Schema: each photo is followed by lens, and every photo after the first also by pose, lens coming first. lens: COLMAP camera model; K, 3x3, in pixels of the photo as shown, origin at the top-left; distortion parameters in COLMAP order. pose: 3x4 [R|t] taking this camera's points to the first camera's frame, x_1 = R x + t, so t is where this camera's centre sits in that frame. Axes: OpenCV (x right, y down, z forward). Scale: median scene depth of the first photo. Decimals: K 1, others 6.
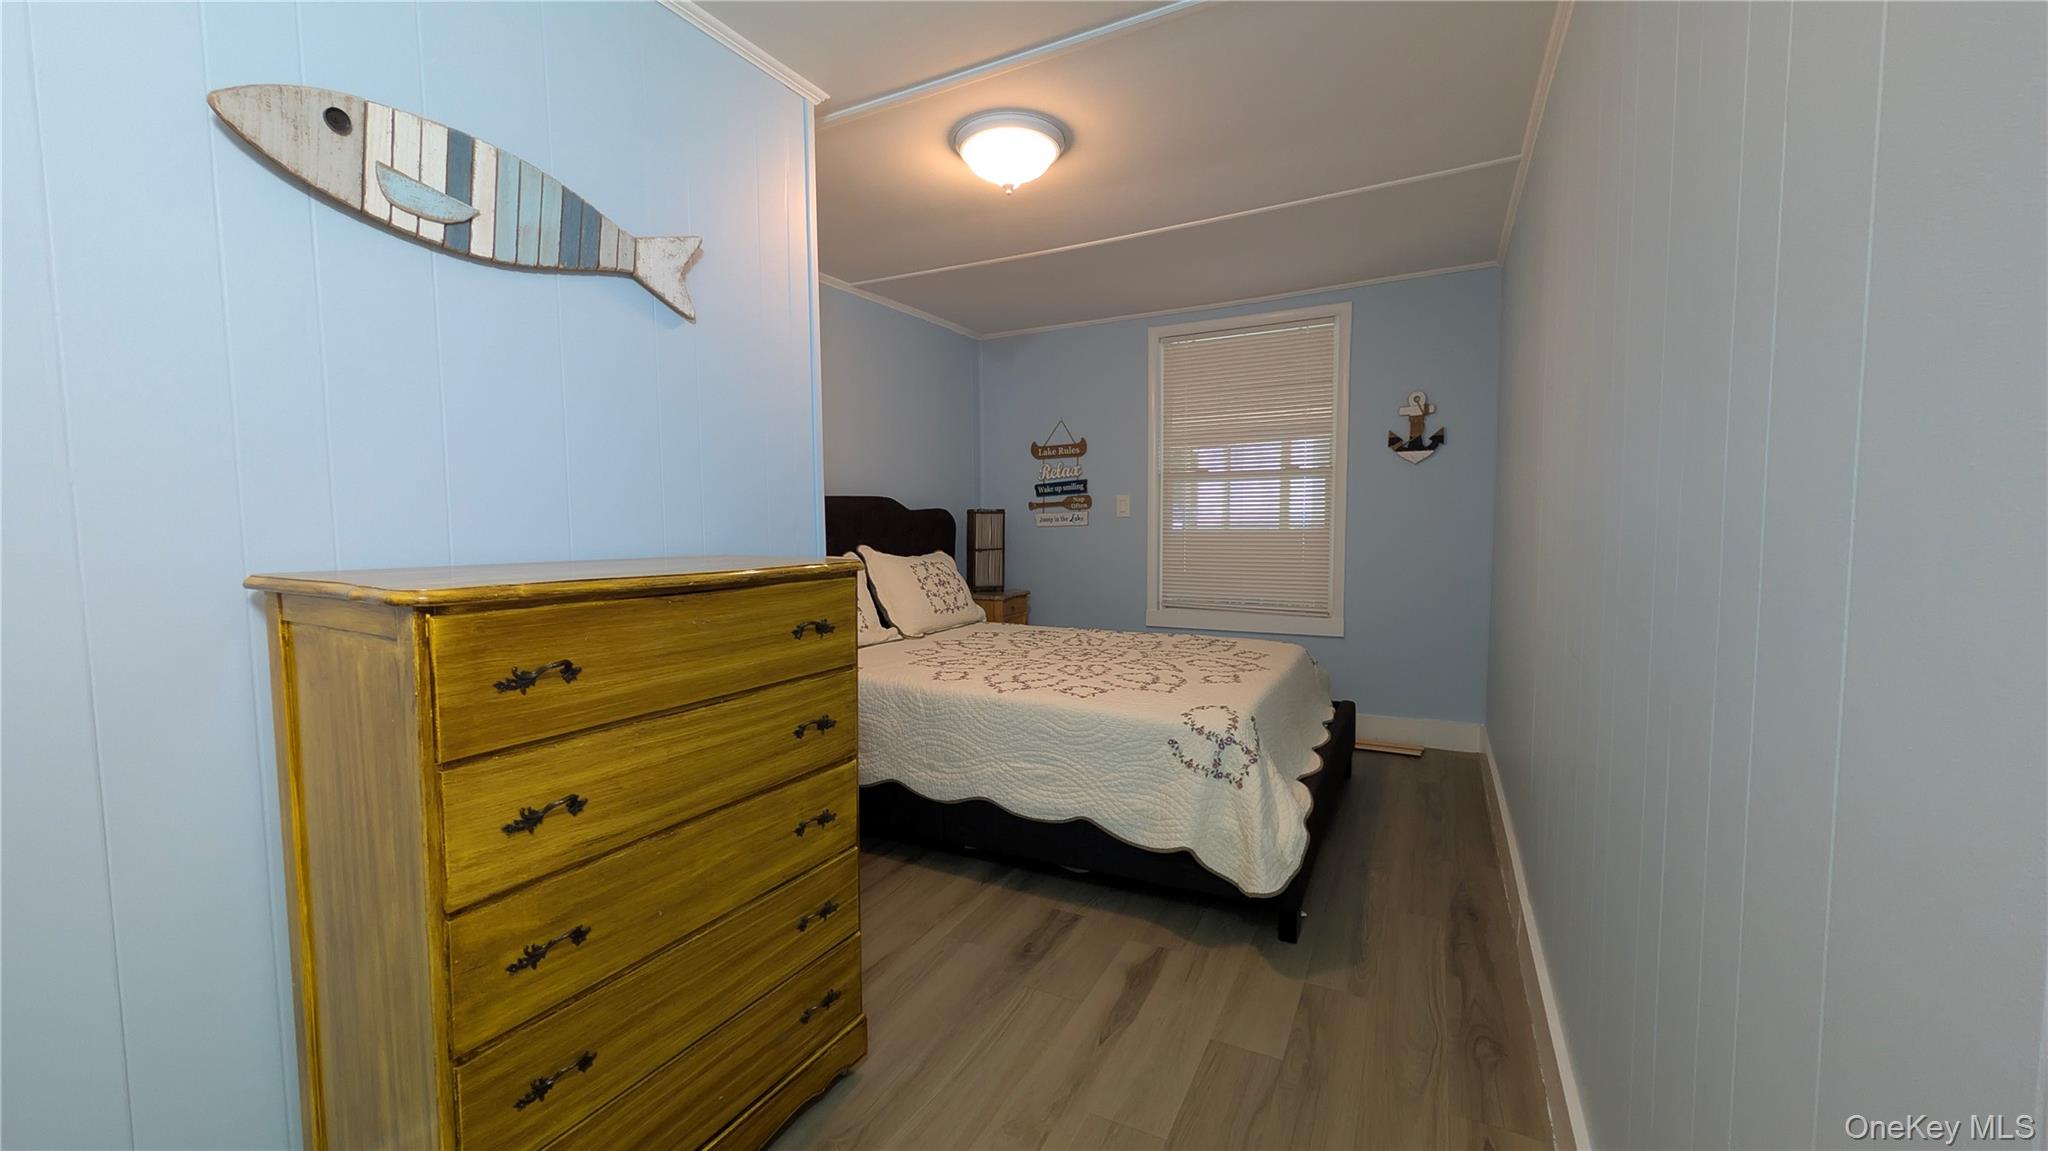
lens RADIAL K [[768.6, 0, 1019.2], [0, 768.6, 582.2], [0, 0, 1]] dist [-0.001014, 0.000307]
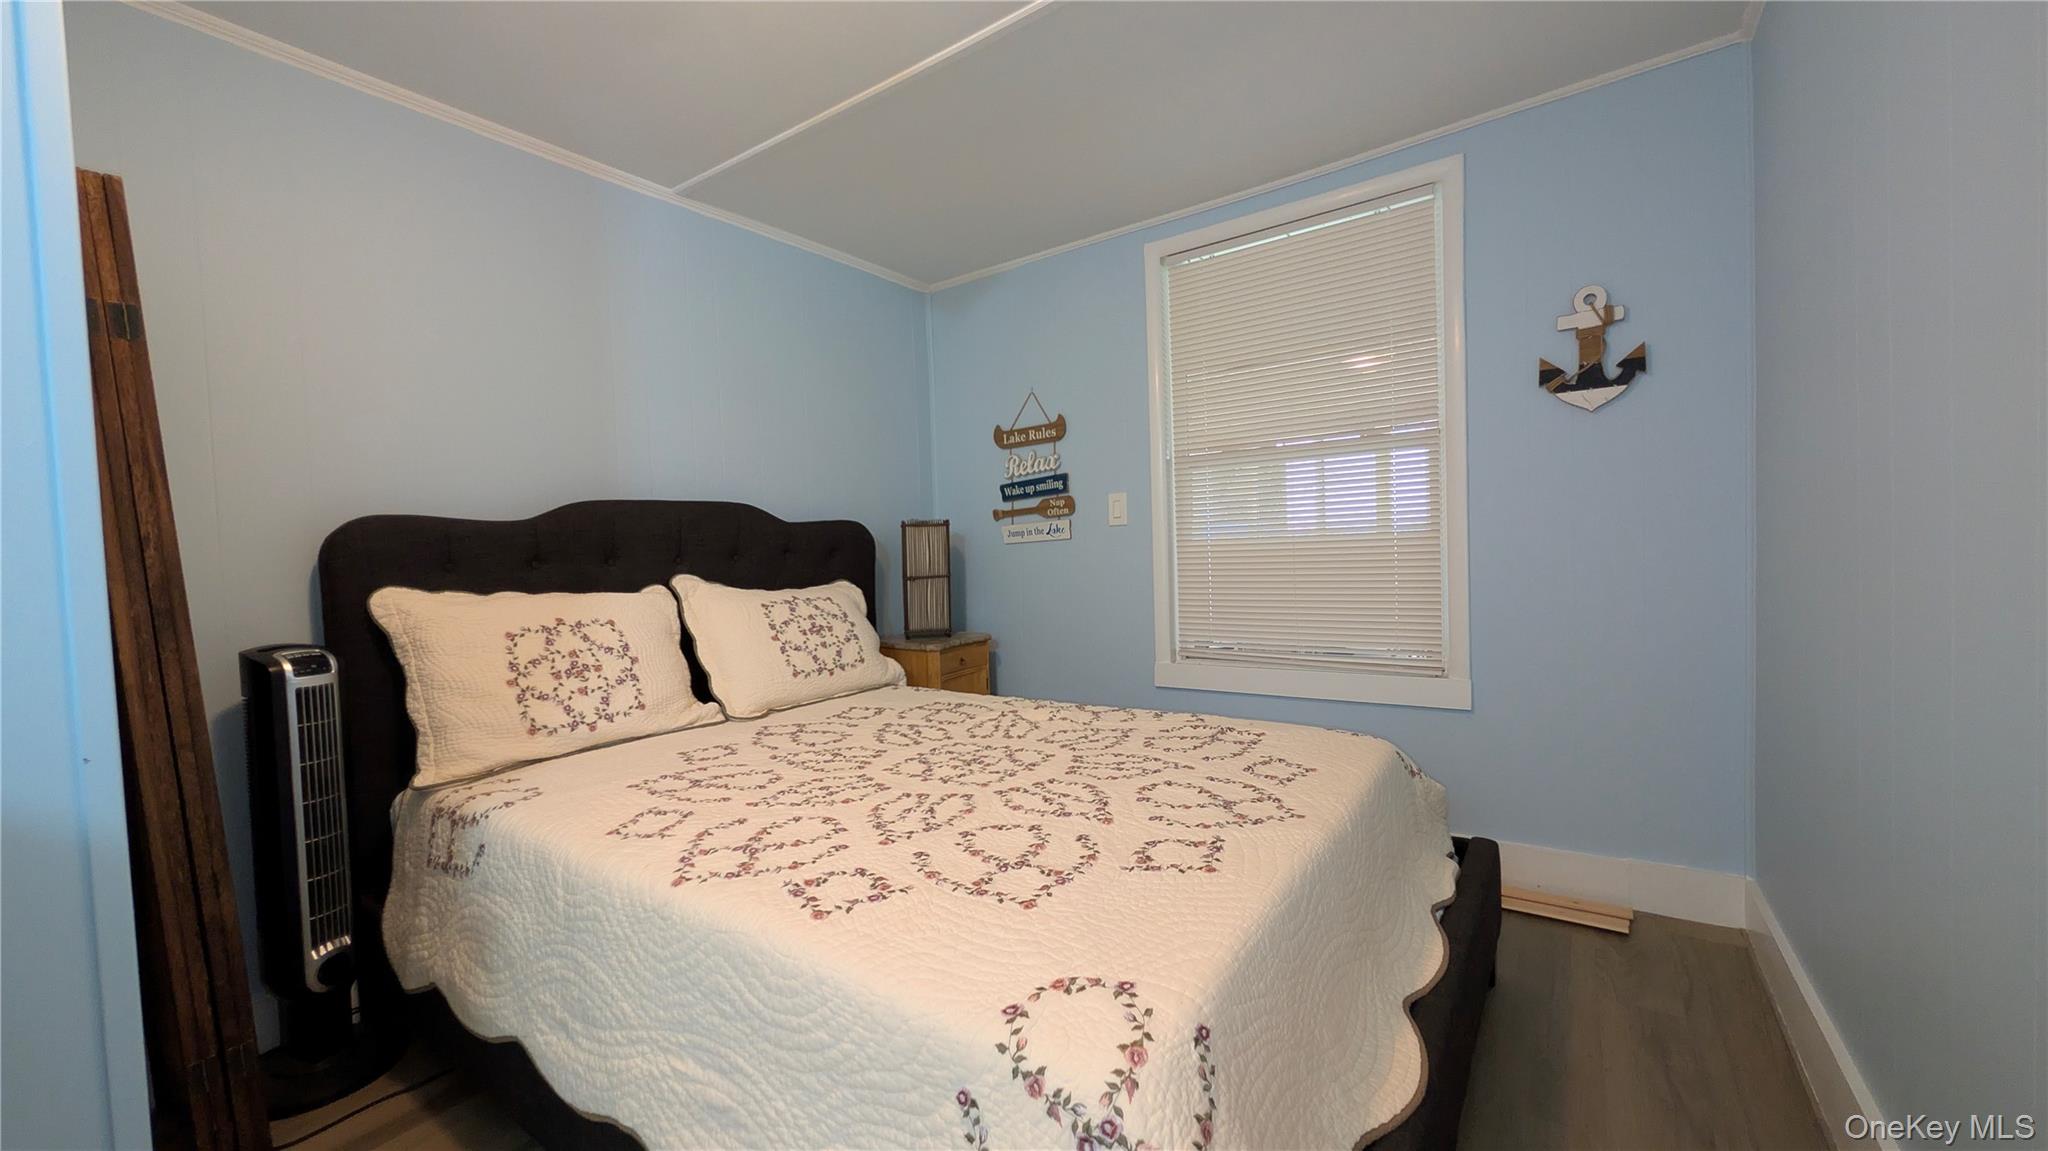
lens RADIAL K [[775.9, 0, 1017.5], [0, 775.9, 577.0], [0, 0, 1]] dist [-0.001091, -0.000085]
pose [[0.991322, -0.021708, -0.129655, 0.148450], [0.015786, 0.998792, -0.046527, -0.009433], [0.130508, 0.044077, 0.990467, 0.342839]]
